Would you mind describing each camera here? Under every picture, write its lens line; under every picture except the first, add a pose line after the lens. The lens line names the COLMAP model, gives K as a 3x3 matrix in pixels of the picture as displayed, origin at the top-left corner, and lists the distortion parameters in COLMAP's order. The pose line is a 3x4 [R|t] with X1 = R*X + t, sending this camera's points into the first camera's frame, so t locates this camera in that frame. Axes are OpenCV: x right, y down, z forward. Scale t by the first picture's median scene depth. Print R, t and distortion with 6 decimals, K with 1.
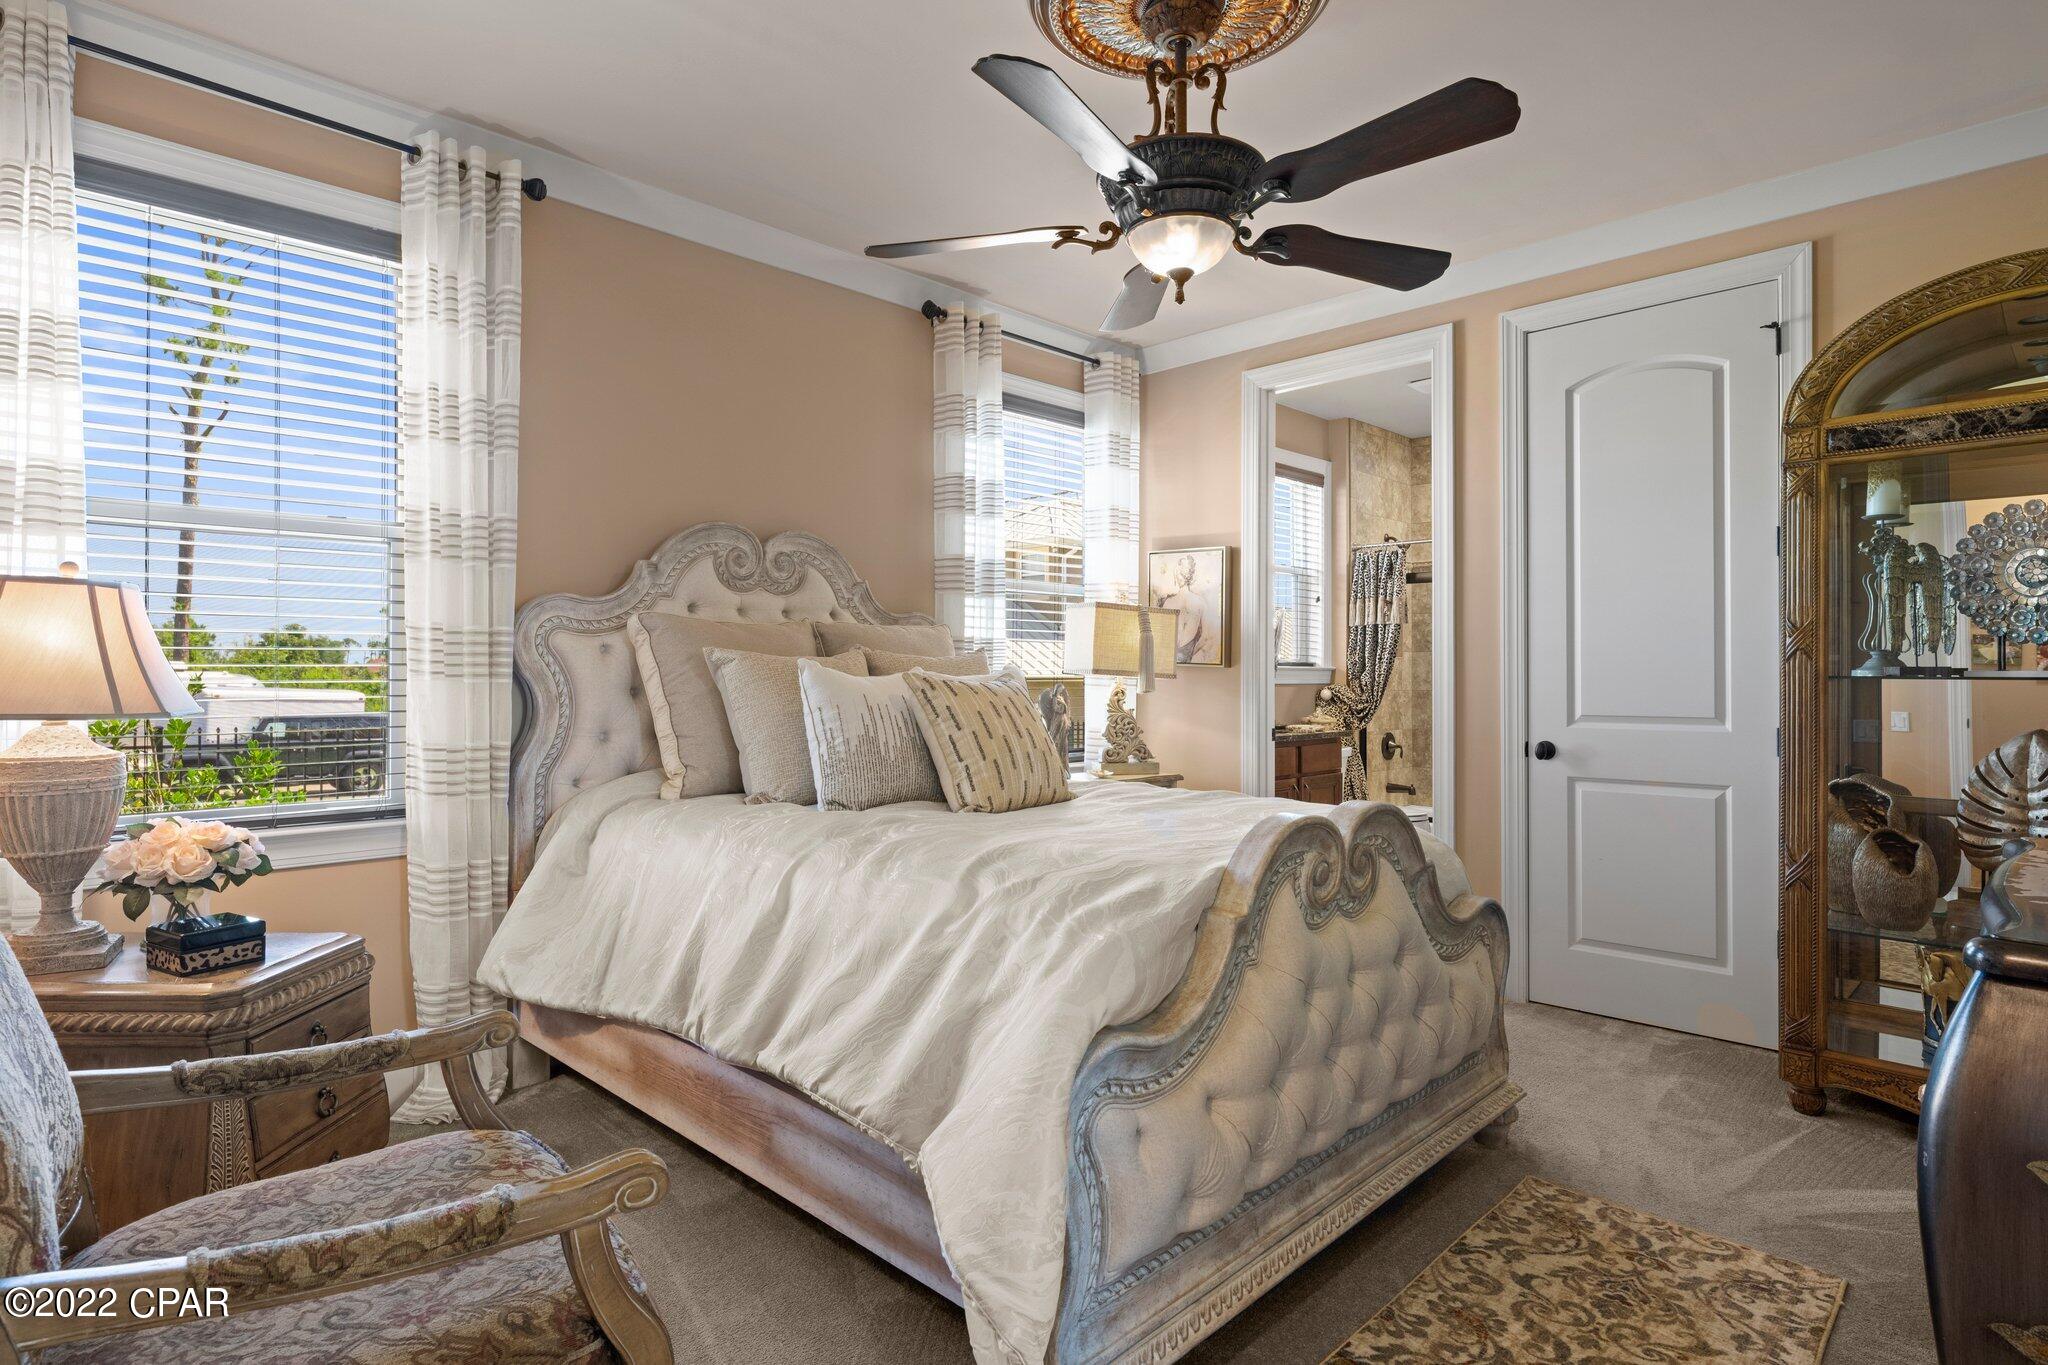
lens RADIAL K [[1039.5, 0, 1006.4], [0, 1039.5, 675.9], [0, 0, 1]] dist [0.001585, -0.000277]
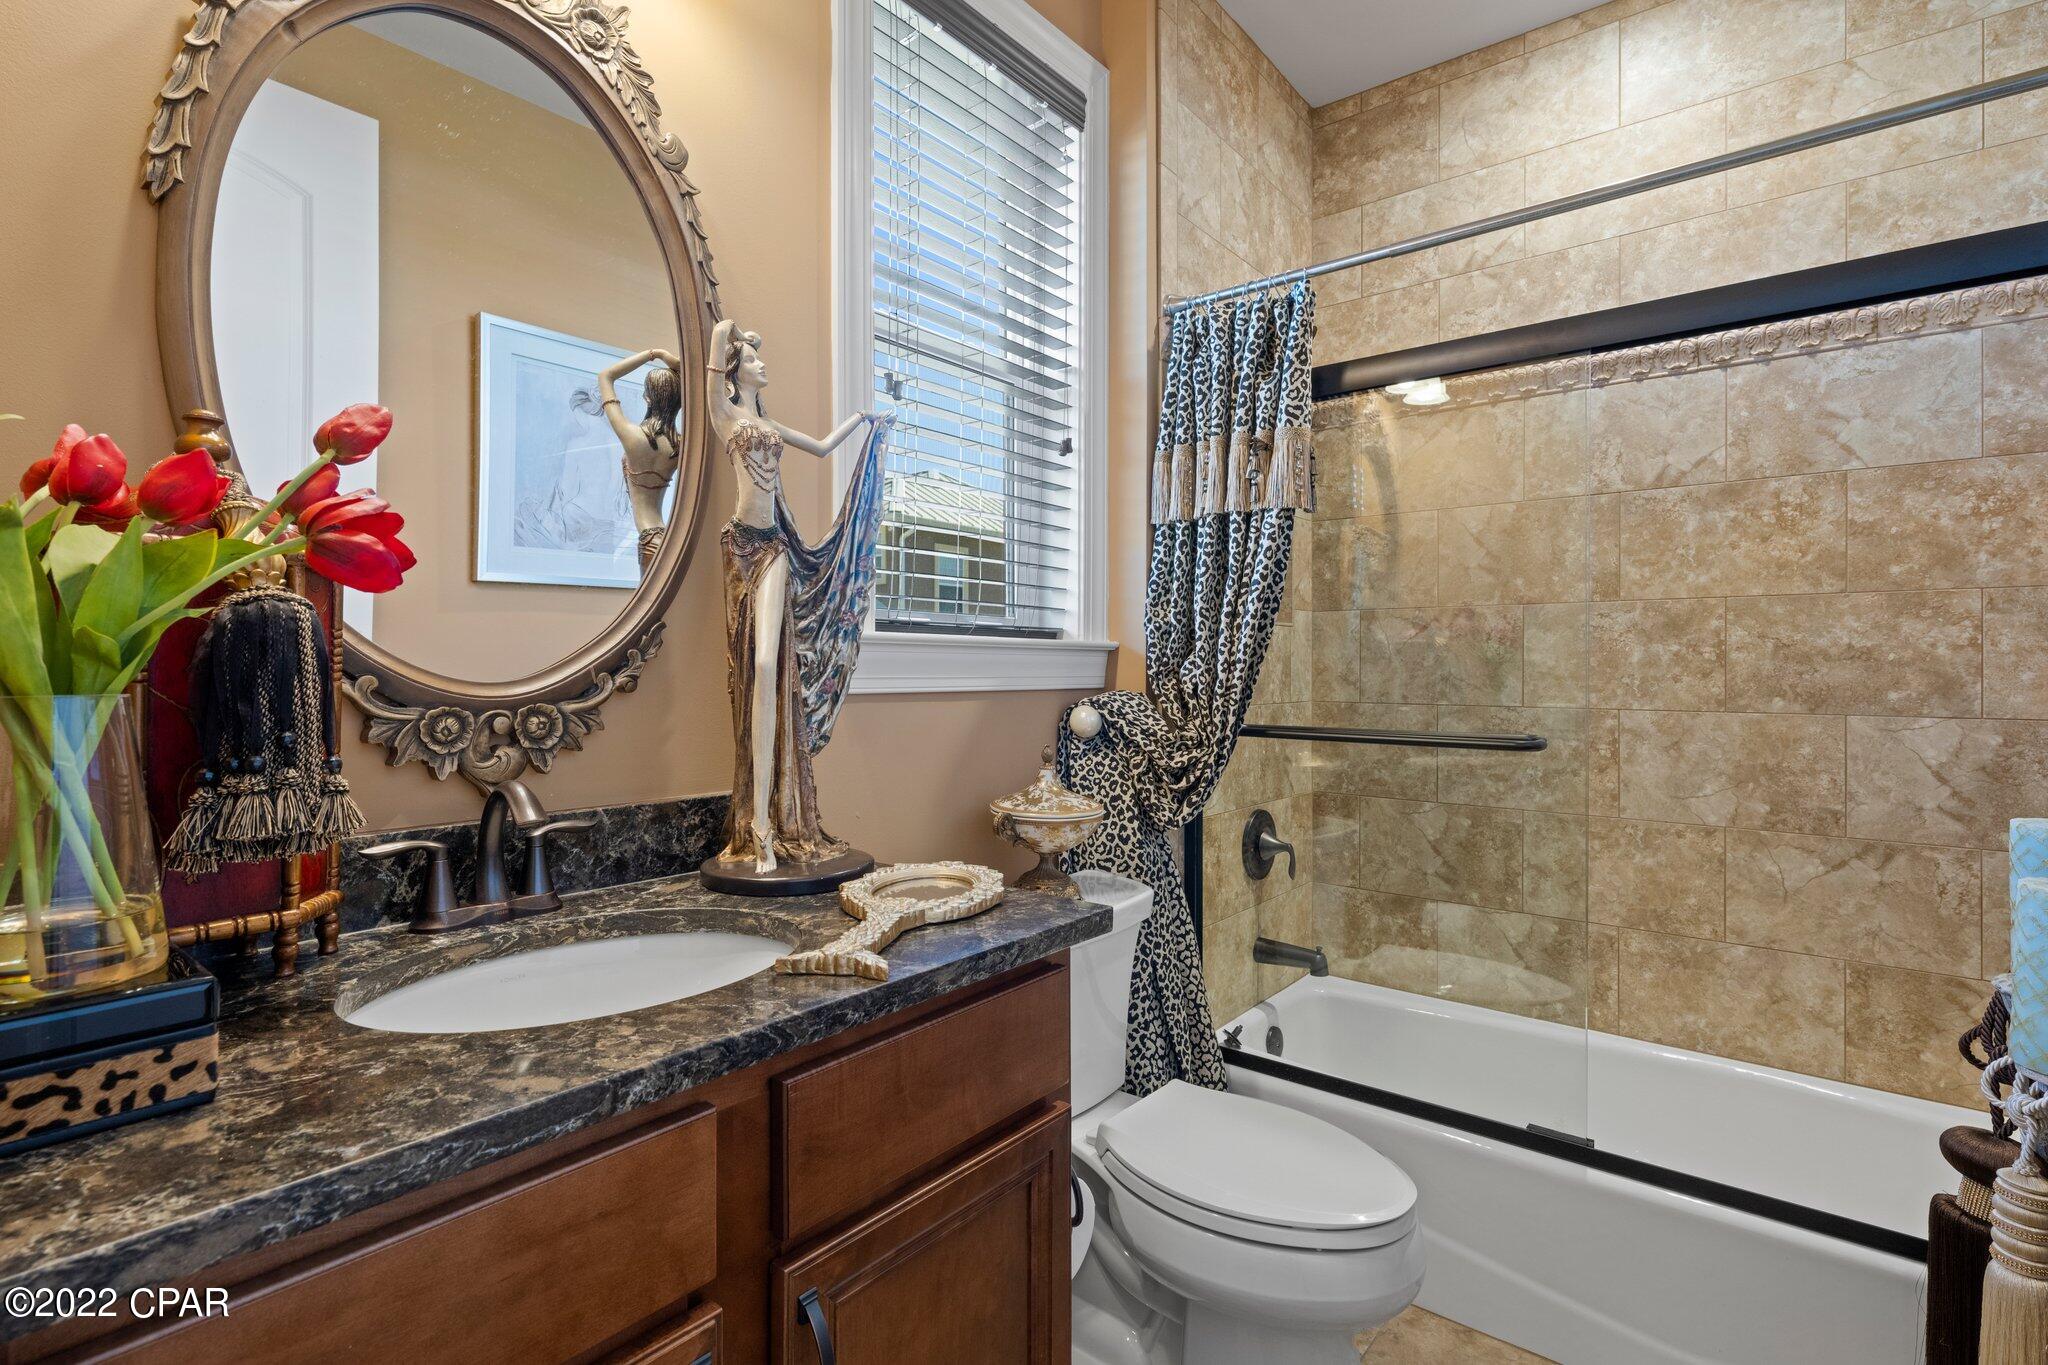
lens RADIAL K [[971.8, 0, 1042.3], [0, 971.8, 672.2], [0, 0, 1]] dist [0.011216, -0.000546]
pose [[0.990524, 0.000887, 0.137340, 0.253901], [-0.001588, 0.999986, 0.004994, 0.000152], [-0.137334, -0.005164, 0.990511, 0.697548]]
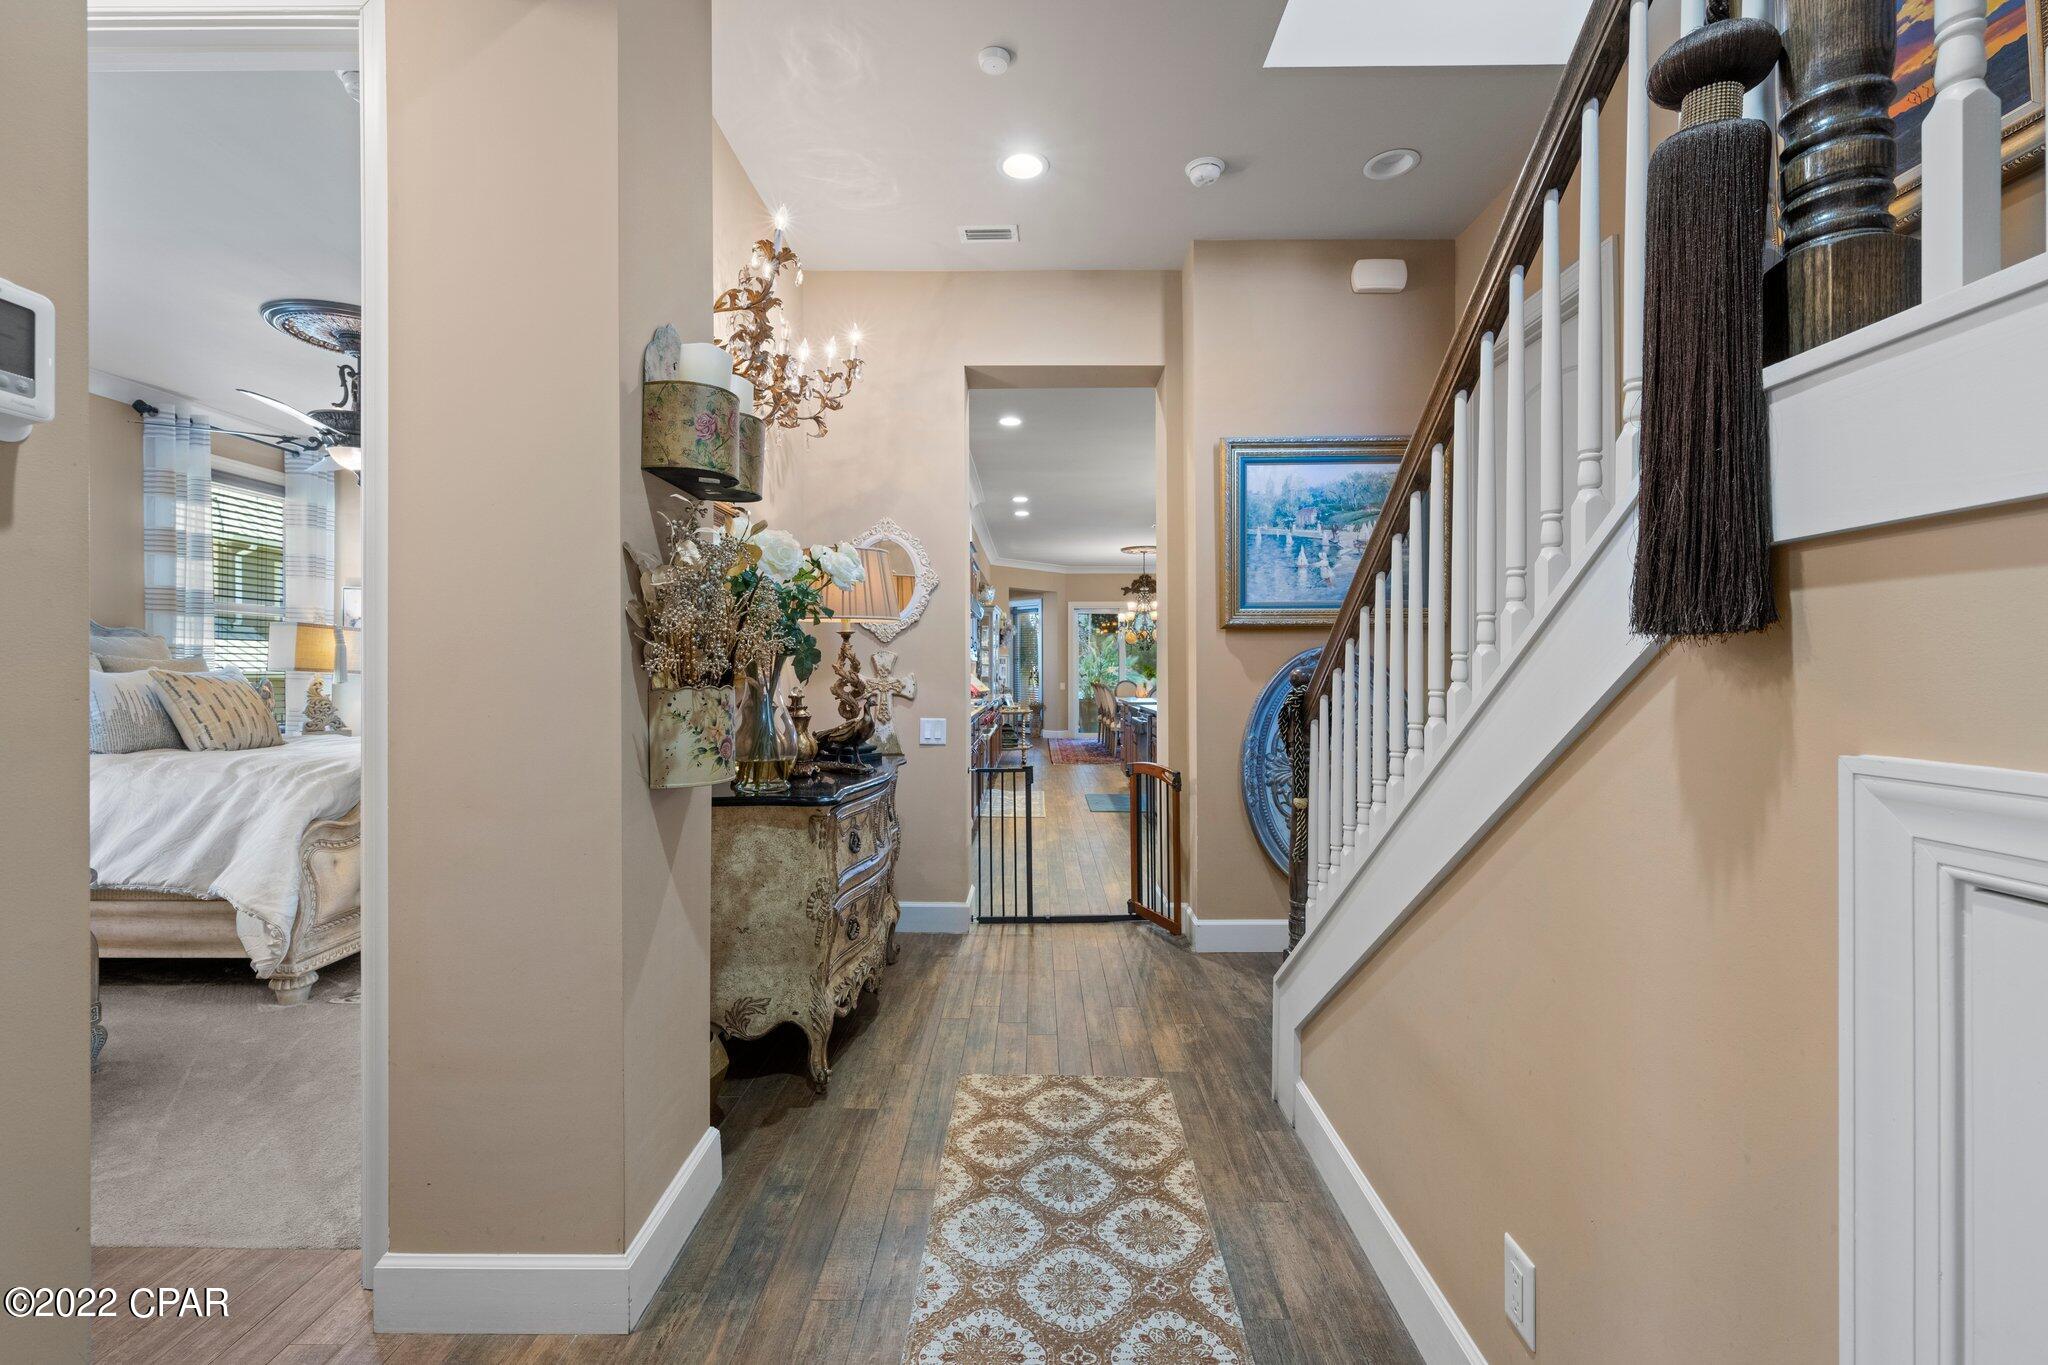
lens RADIAL K [[855.5, 0, 1024.5], [0, 855.5, 672.2], [0, 0, 1]] dist [-0.001107, -0.000934]
pose [[0.691508, -0.001313, 0.722368, -0.100750], [0.001145, 0.999999, 0.000722, 0.000174], [-0.722368, 0.000328, 0.691508, -0.773859]]
